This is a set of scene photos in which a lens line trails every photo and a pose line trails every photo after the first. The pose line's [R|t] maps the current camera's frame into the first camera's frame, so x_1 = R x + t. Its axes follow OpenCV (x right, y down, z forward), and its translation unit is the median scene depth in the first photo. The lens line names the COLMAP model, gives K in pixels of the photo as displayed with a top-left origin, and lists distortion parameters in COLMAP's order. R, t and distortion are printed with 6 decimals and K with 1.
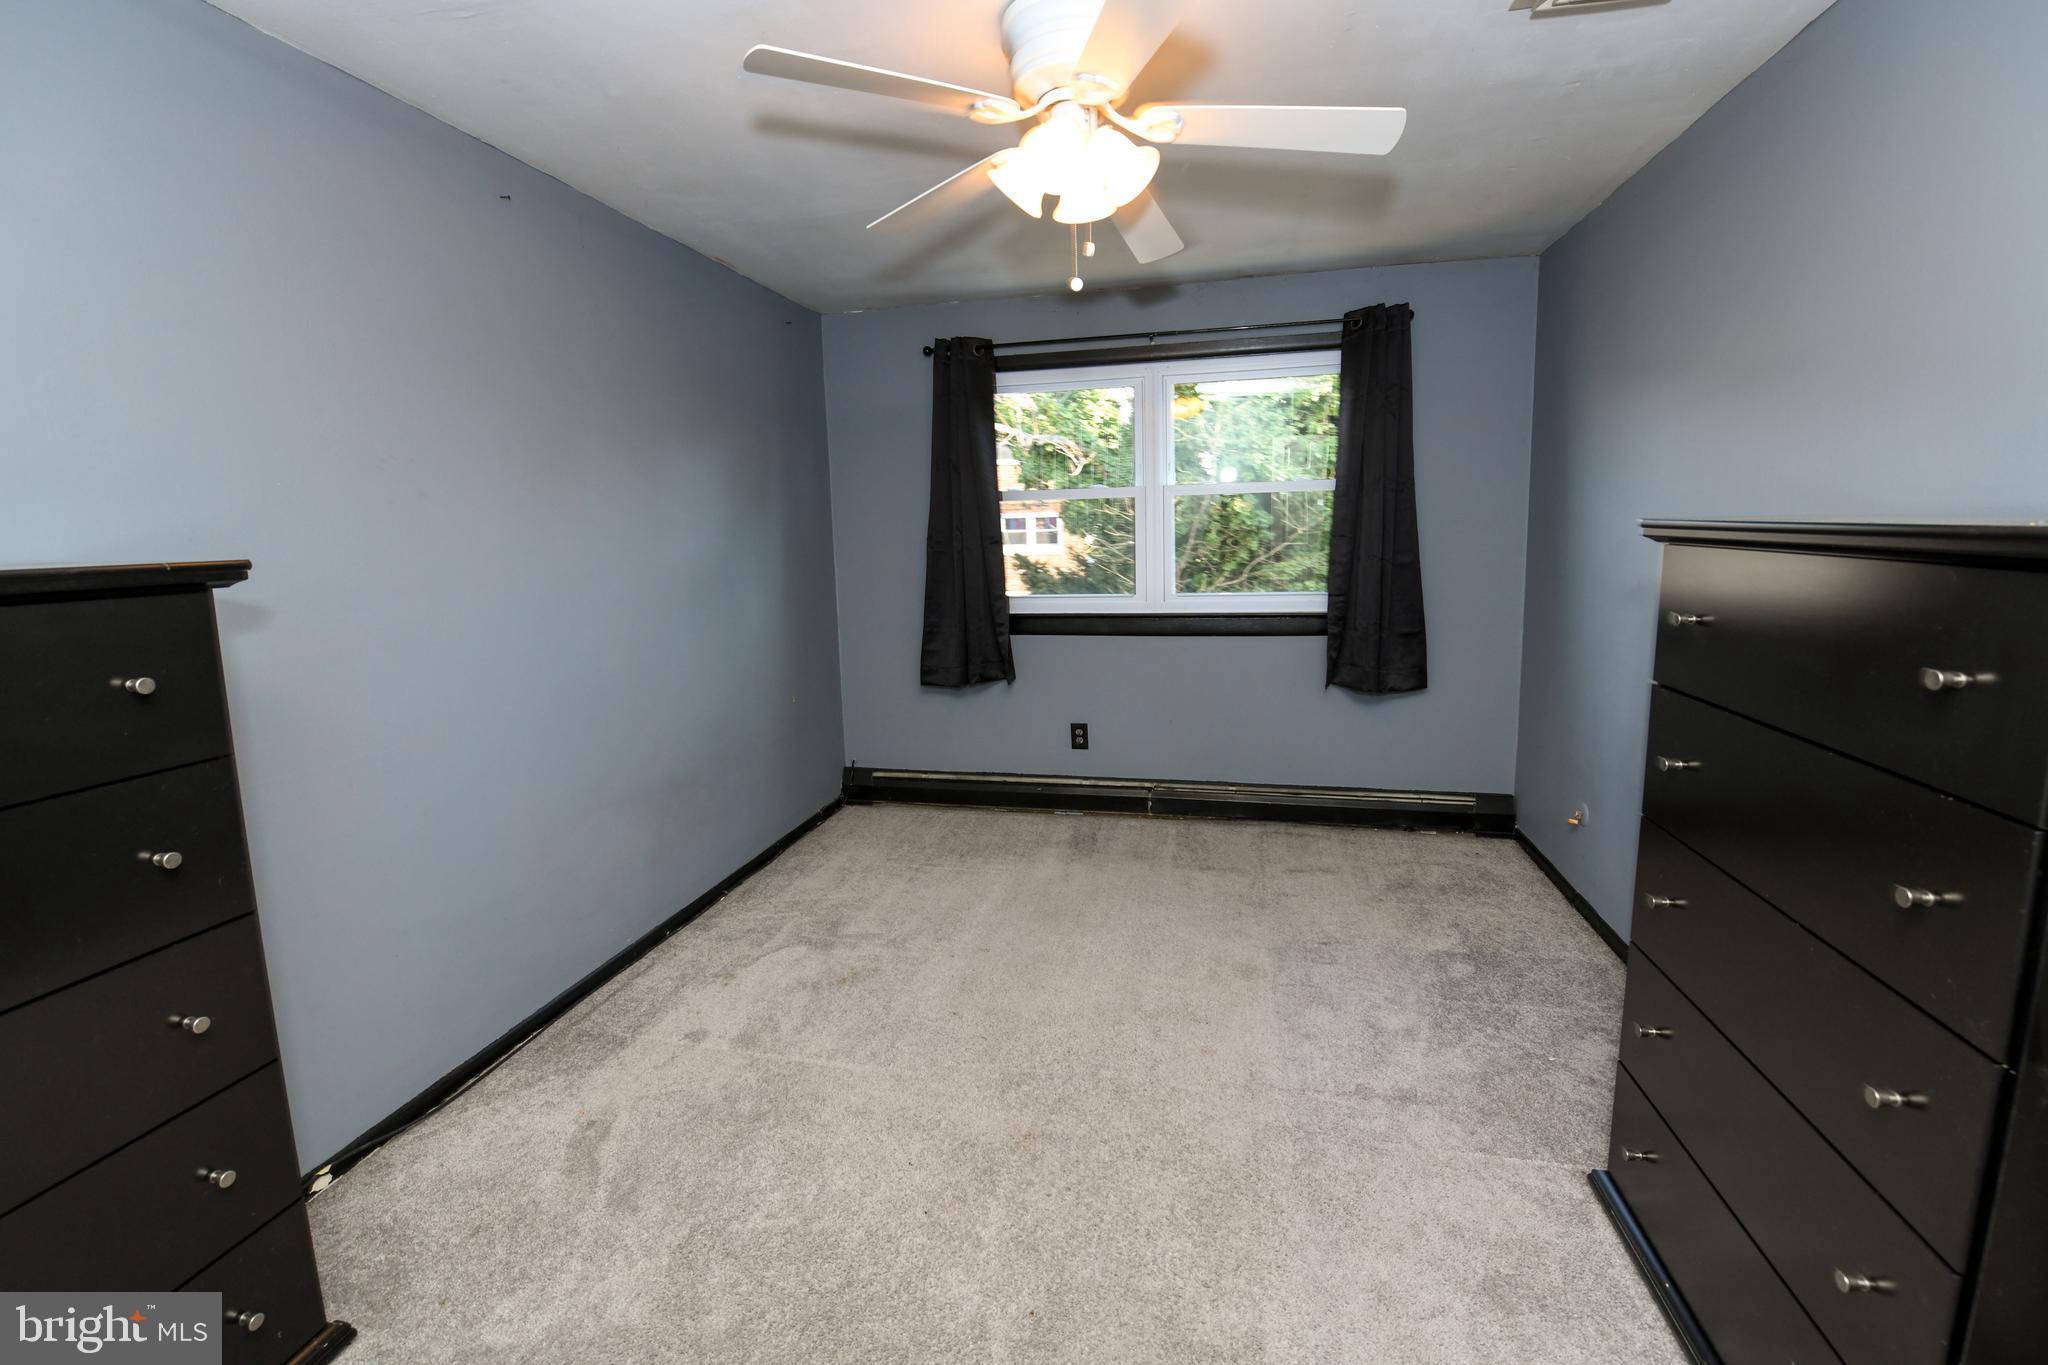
lens RADIAL K [[861.2, 0, 1029.5], [0, 861.2, 636.3], [0, 0, 1]] dist [-0.004100, -0.005959]
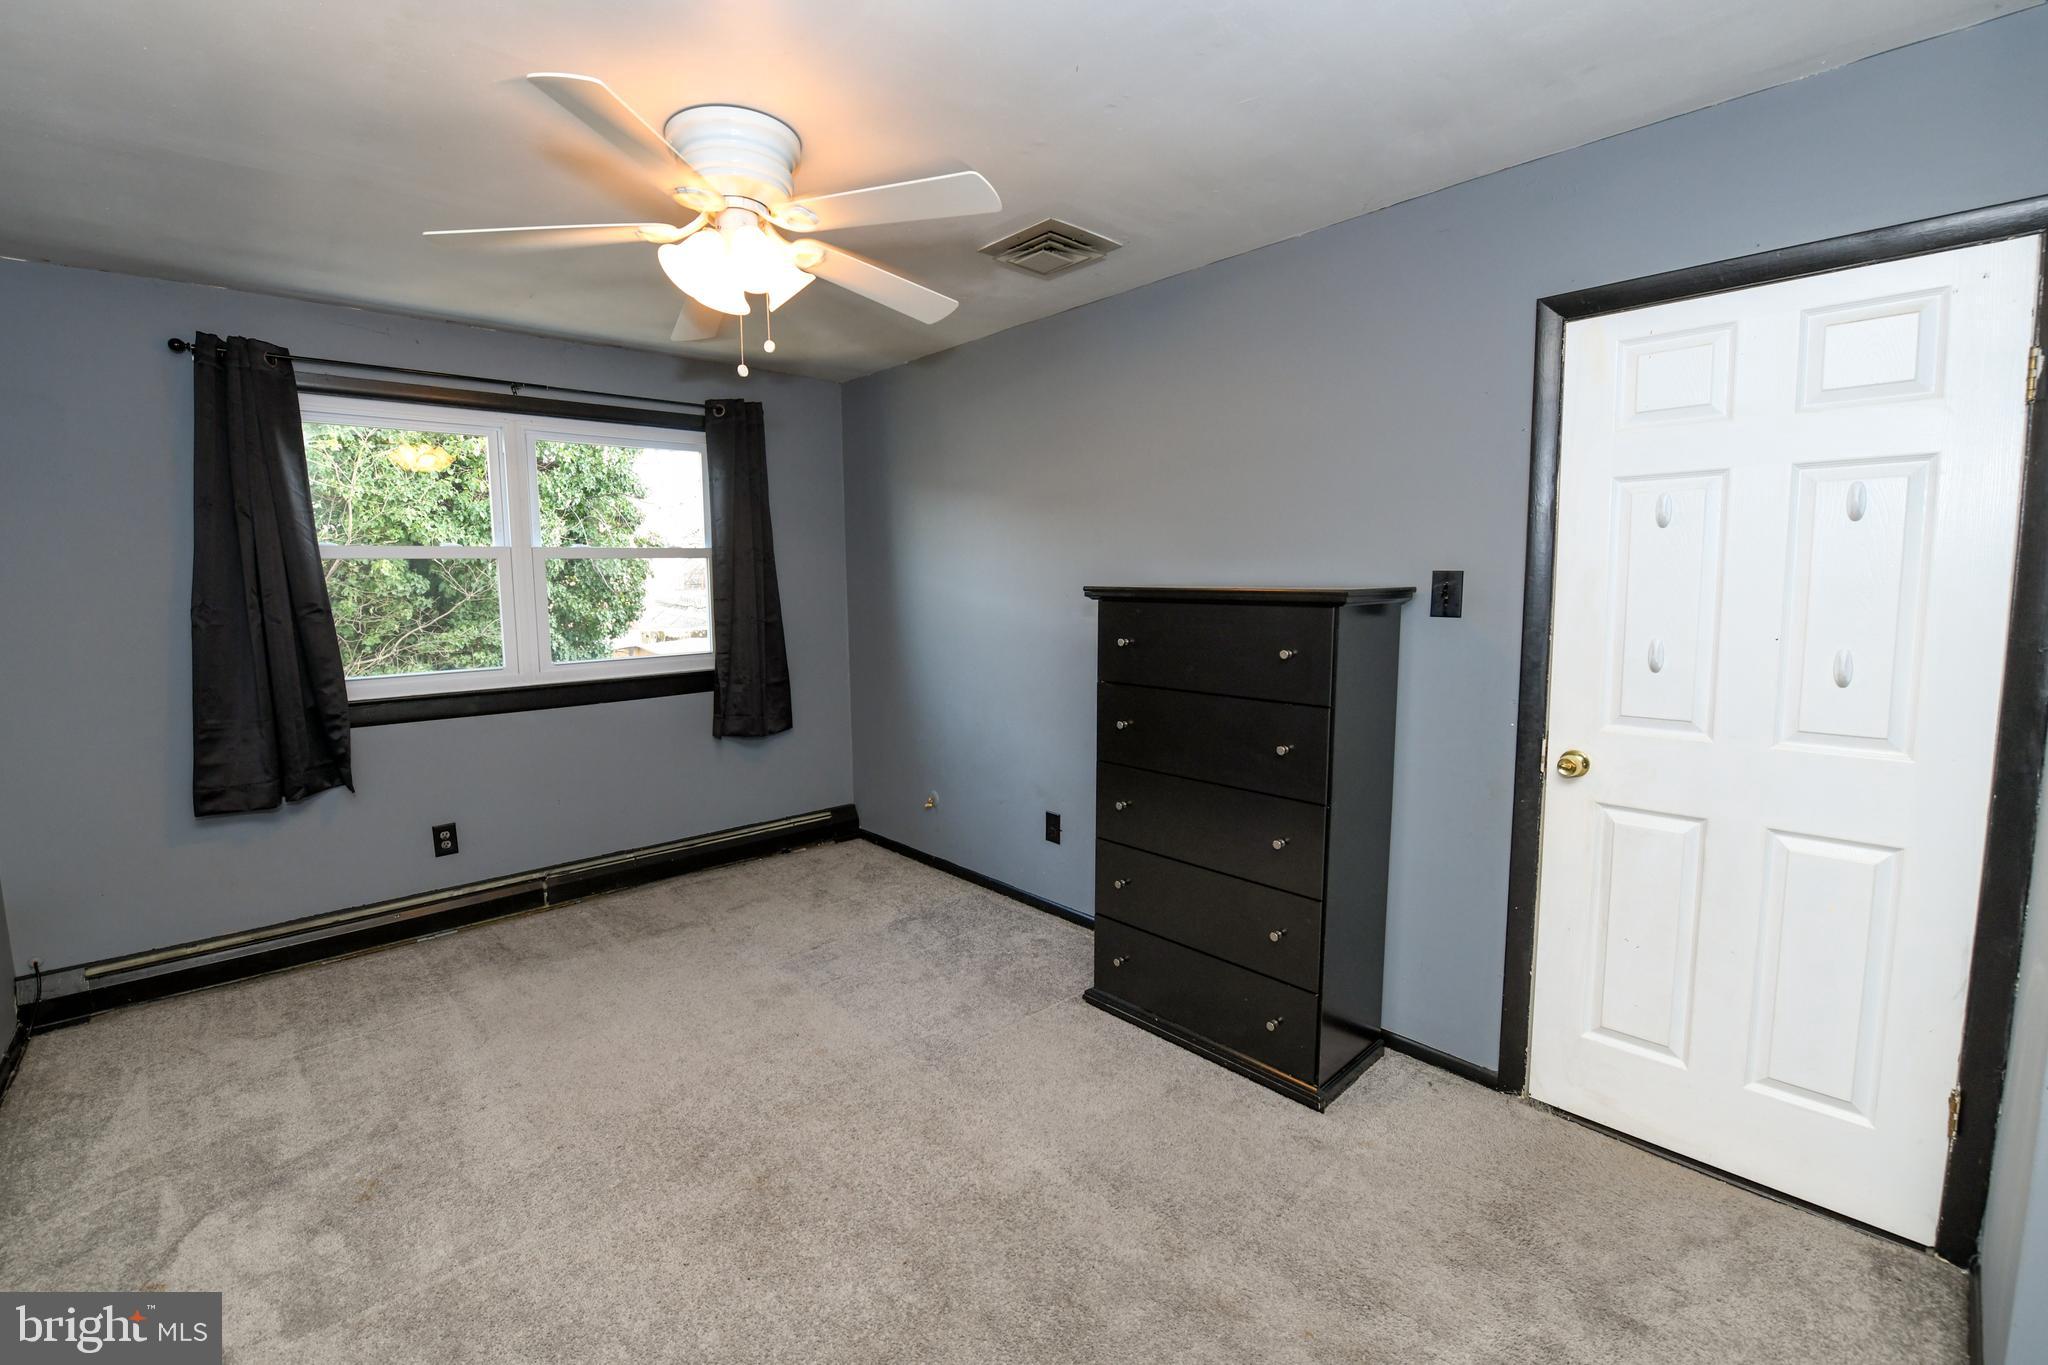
lens RADIAL K [[865.1, 0, 1015.6], [0, 865.1, 657.9], [0, 0, 1]] dist [-0.001763, -0.006045]
pose [[0.581435, -0.060502, 0.811340, -0.305978], [0.102636, 0.994719, 0.000624, -0.003879], [-0.807093, 0.082910, 0.584574, 0.049021]]
